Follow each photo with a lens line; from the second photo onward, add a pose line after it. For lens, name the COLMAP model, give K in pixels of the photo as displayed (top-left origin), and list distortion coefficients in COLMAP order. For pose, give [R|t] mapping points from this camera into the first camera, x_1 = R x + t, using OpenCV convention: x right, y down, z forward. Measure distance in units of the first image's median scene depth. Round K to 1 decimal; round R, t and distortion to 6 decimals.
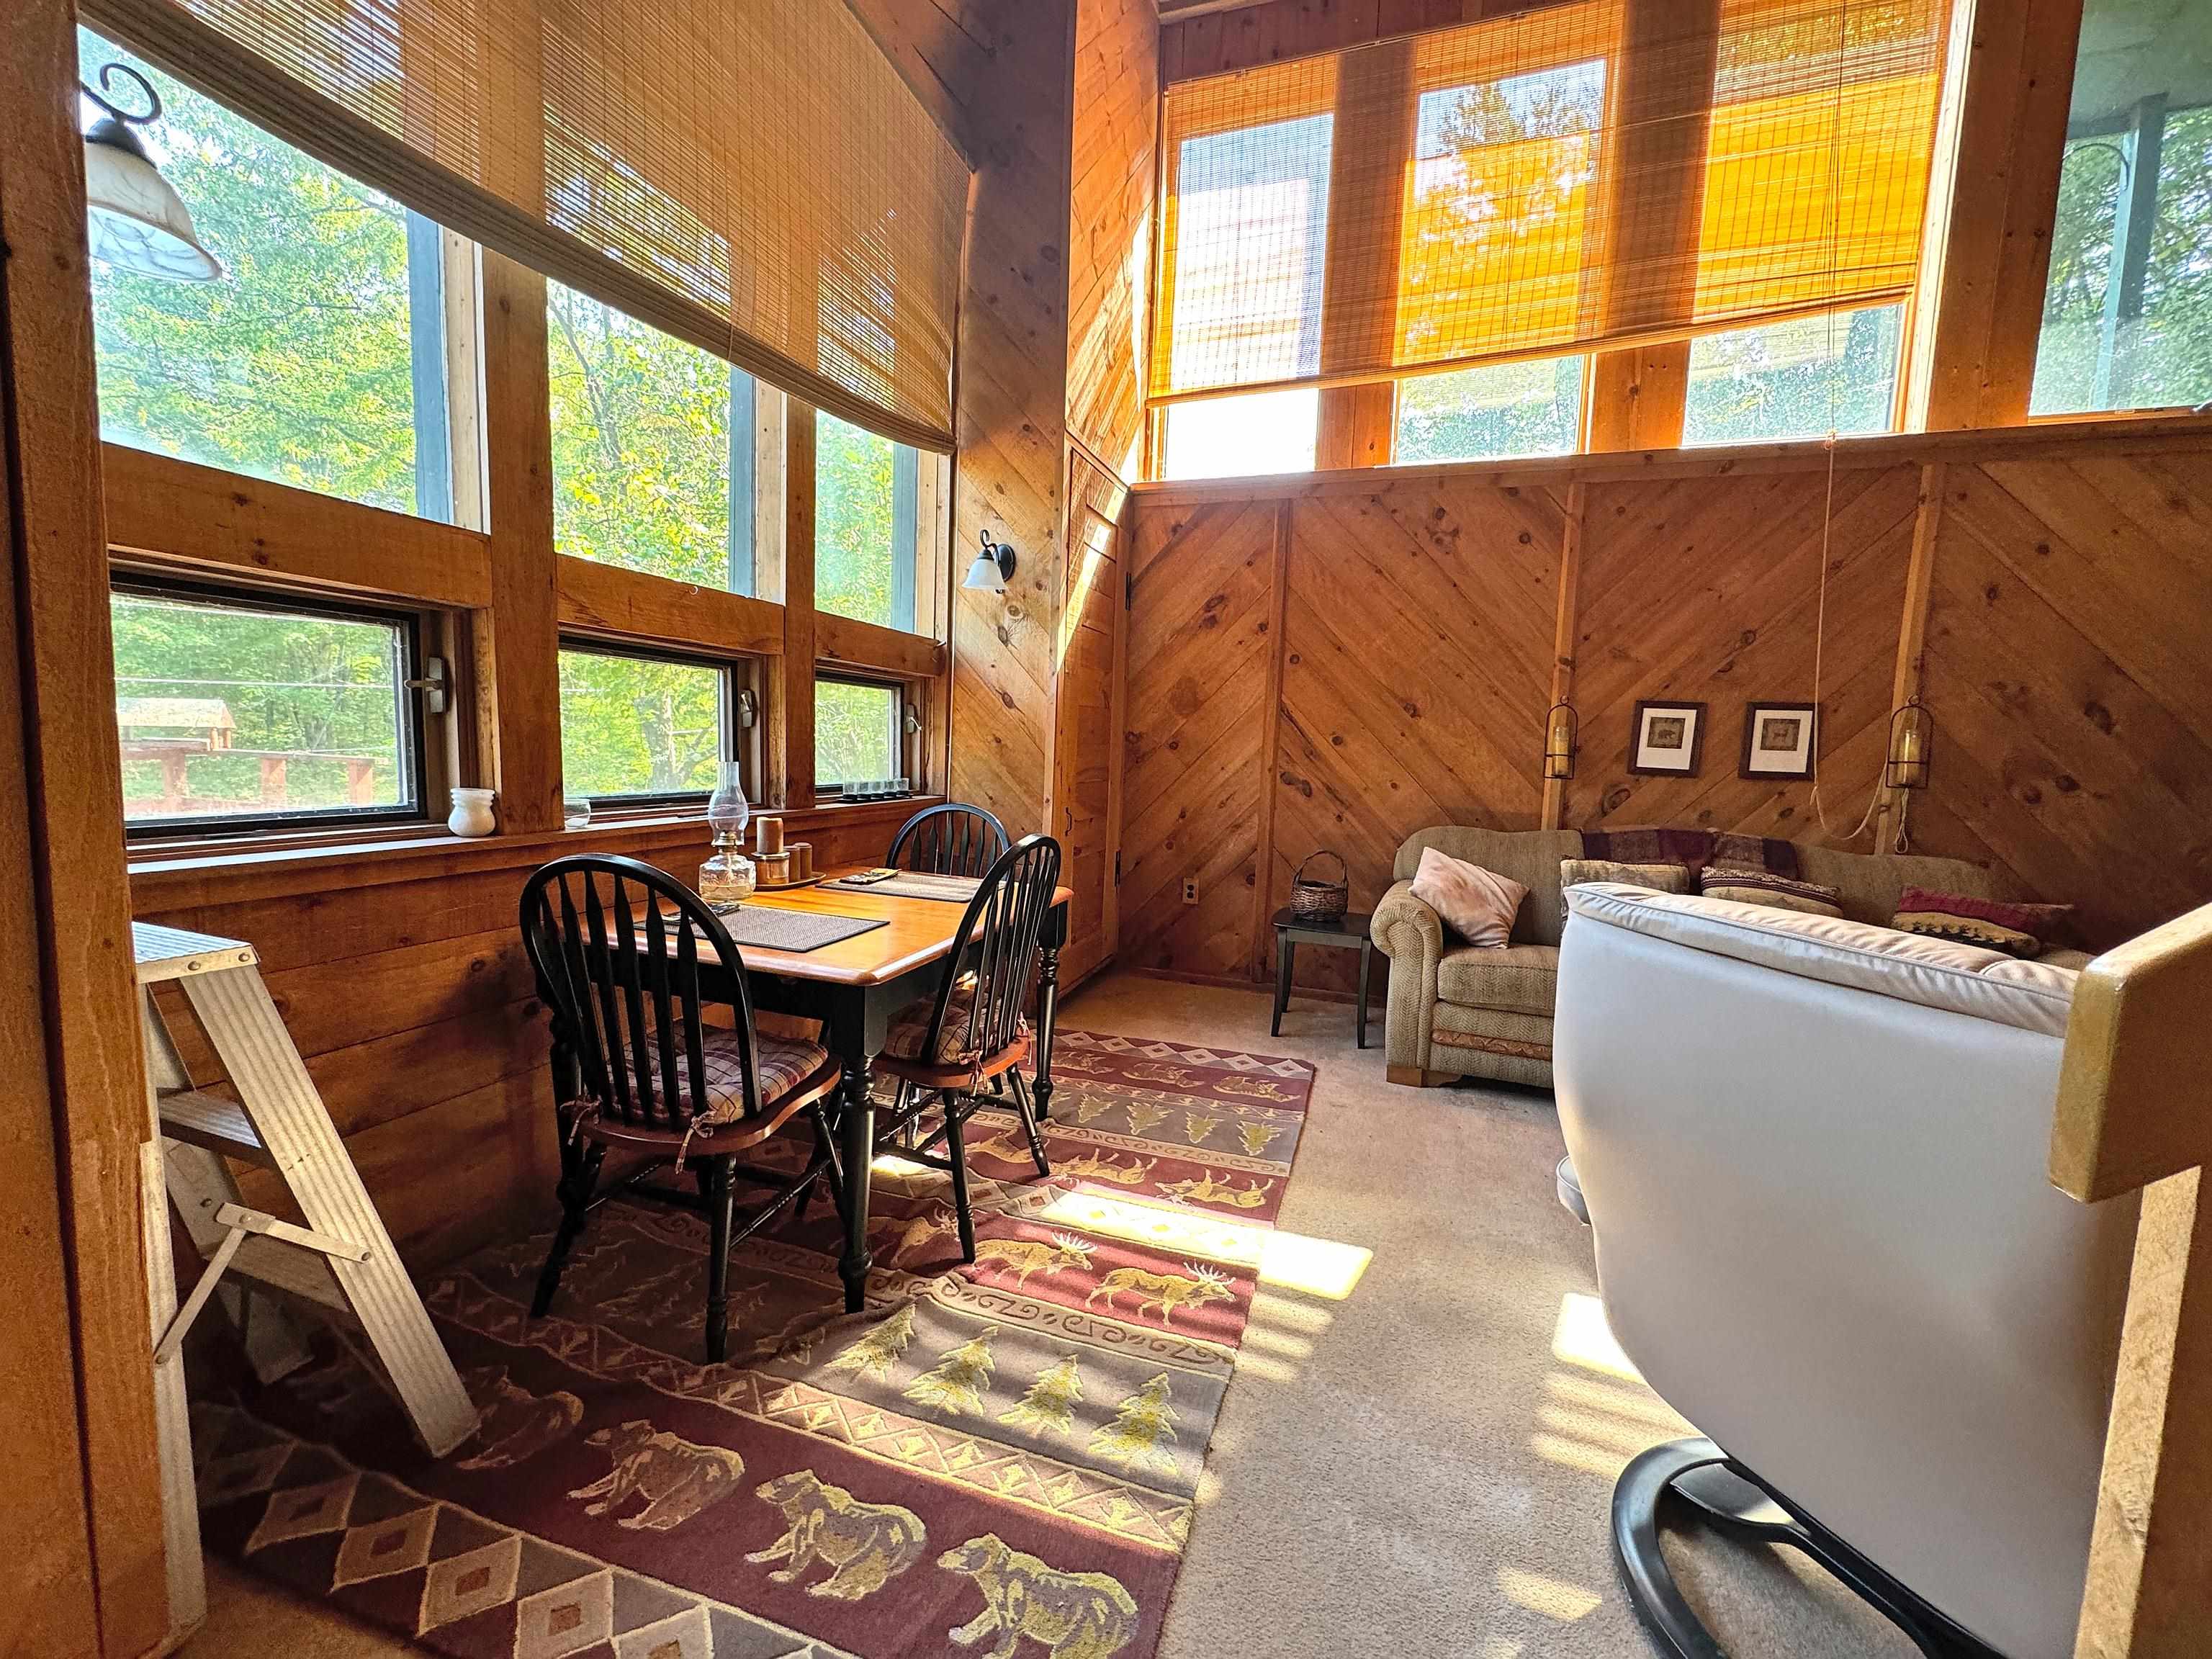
lens RADIAL K [[884.3, 0, 1106.0], [0, 884.3, 829.5], [0, 0, 1]] dist [-0.000468, 0.000491]
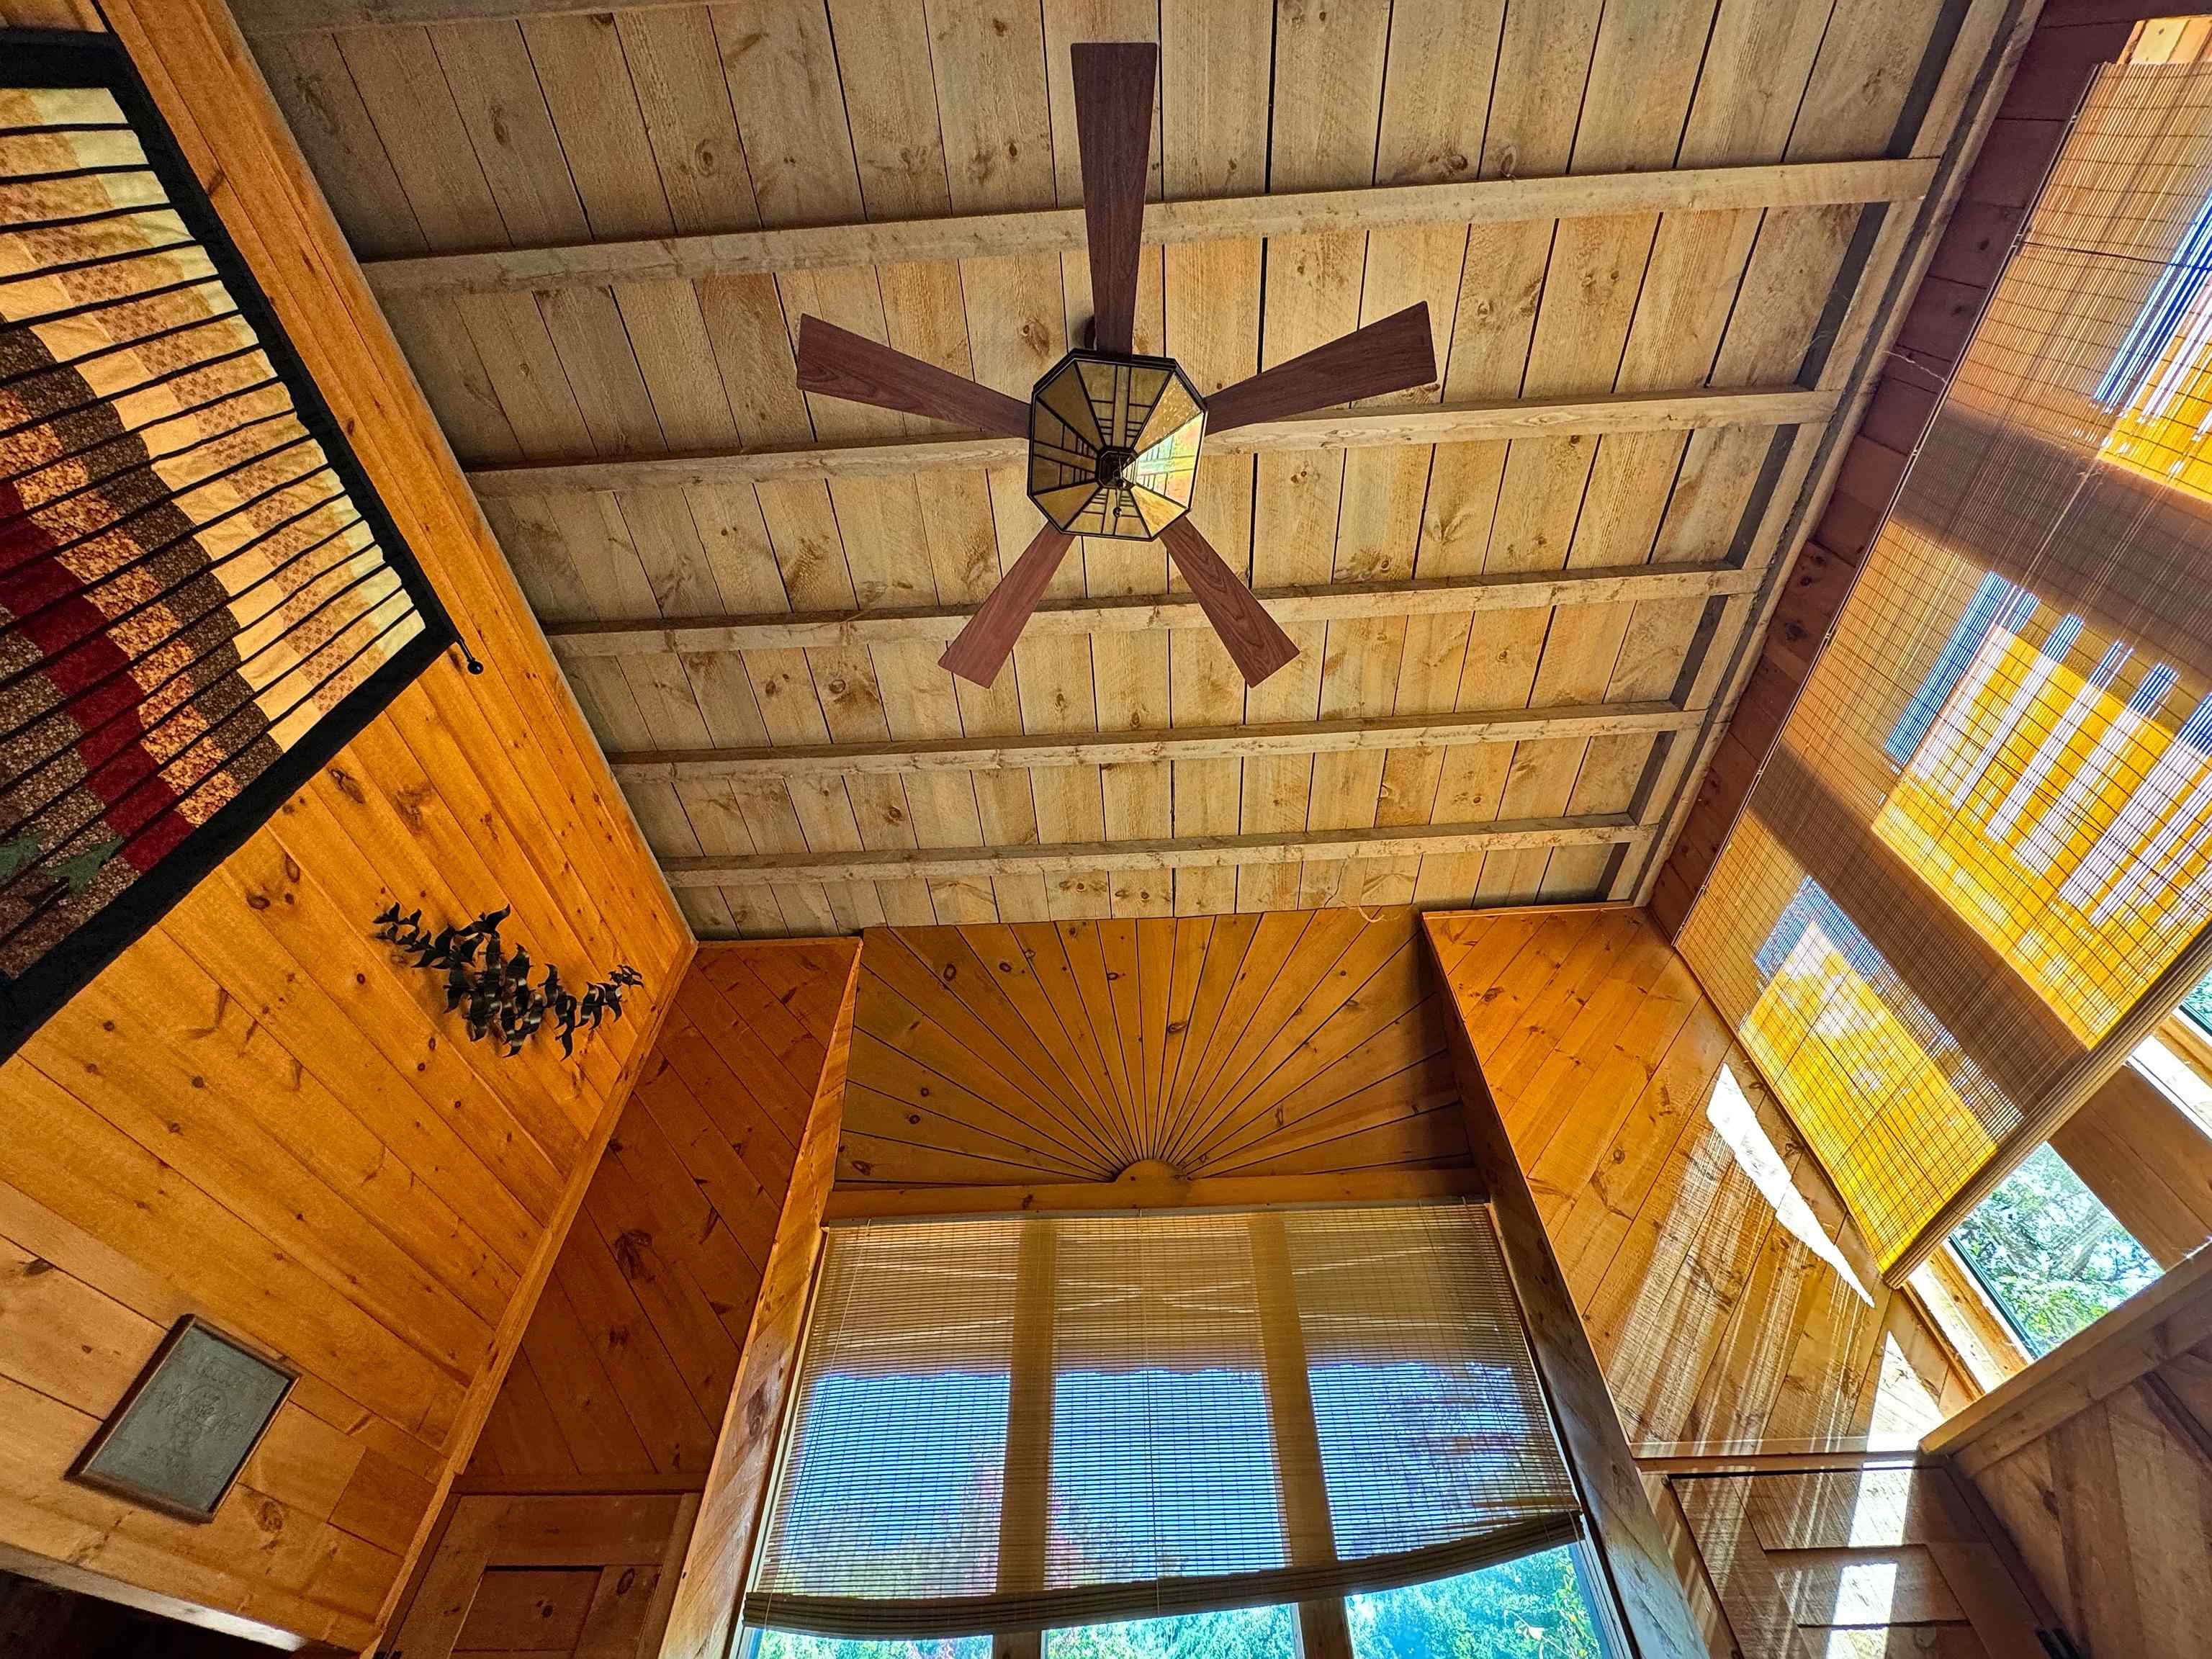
lens RADIAL K [[904.4, 0, 1104.2], [0, 904.4, 828.9], [0, 0, 1]] dist [-0.001220, 0.000484]
pose [[0.260644, -0.769818, -0.582619, 0.667887], [-0.079866, 0.584217, -0.807659, -0.108335], [0.962126, 0.257043, 0.090790, 0.353399]]
